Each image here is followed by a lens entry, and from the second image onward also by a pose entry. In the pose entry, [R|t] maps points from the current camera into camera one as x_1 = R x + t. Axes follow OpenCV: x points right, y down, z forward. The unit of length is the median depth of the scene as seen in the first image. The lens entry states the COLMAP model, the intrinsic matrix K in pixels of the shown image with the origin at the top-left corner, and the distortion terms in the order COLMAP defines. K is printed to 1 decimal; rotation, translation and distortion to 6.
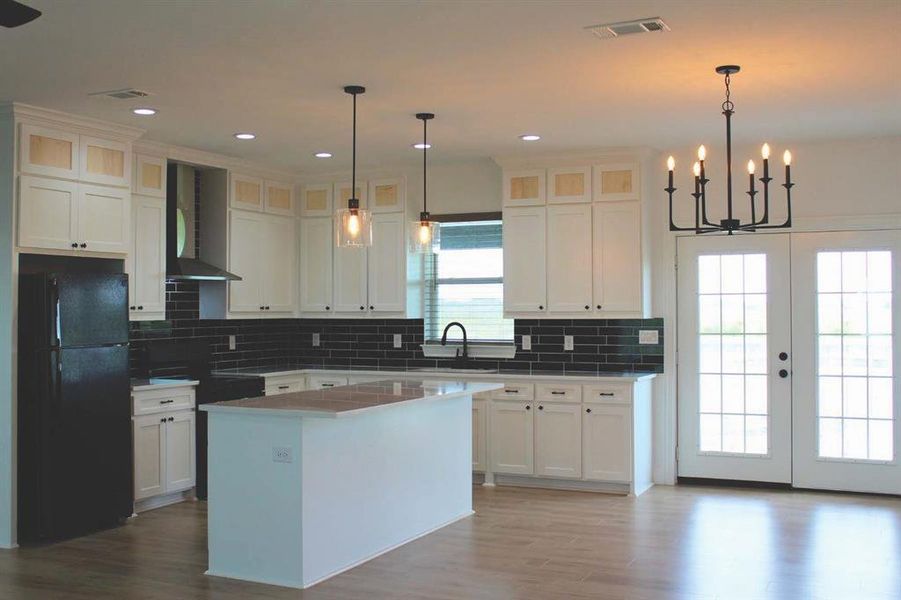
lens RADIAL K [[978.9, 0, 450.5], [0, 978.9, 300.0], [0, 0, 1]] dist [-0.002129, 0.006402]
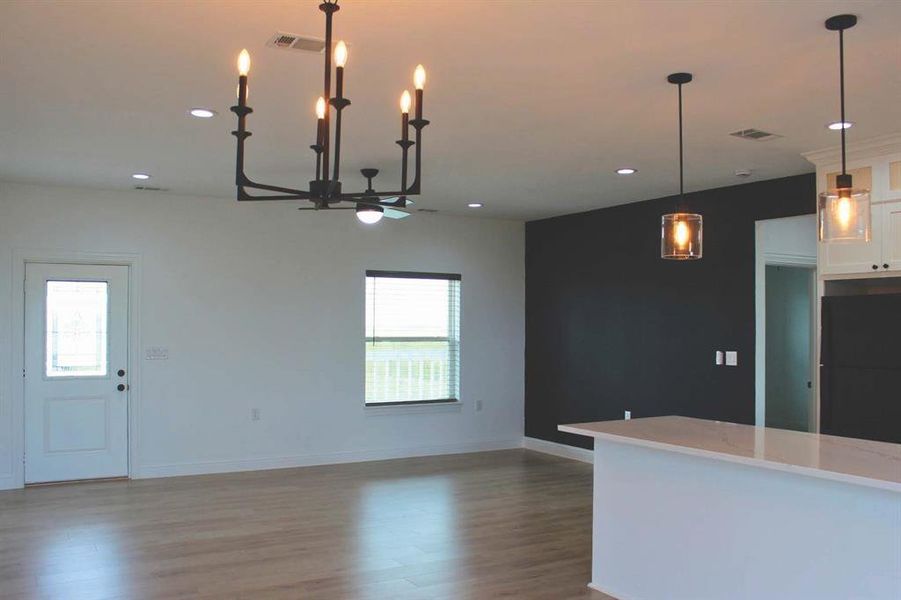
lens RADIAL K [[810.6, 0, 450.2], [0, 810.6, 322.1], [0, 0, 1]] dist [-0.088500, 0.008305]
pose [[-0.565631, -0.004261, -0.824648, 0.423804], [0.005803, 0.999941, -0.009146, 0.004759], [0.824638, -0.009959, -0.565573, 0.867524]]
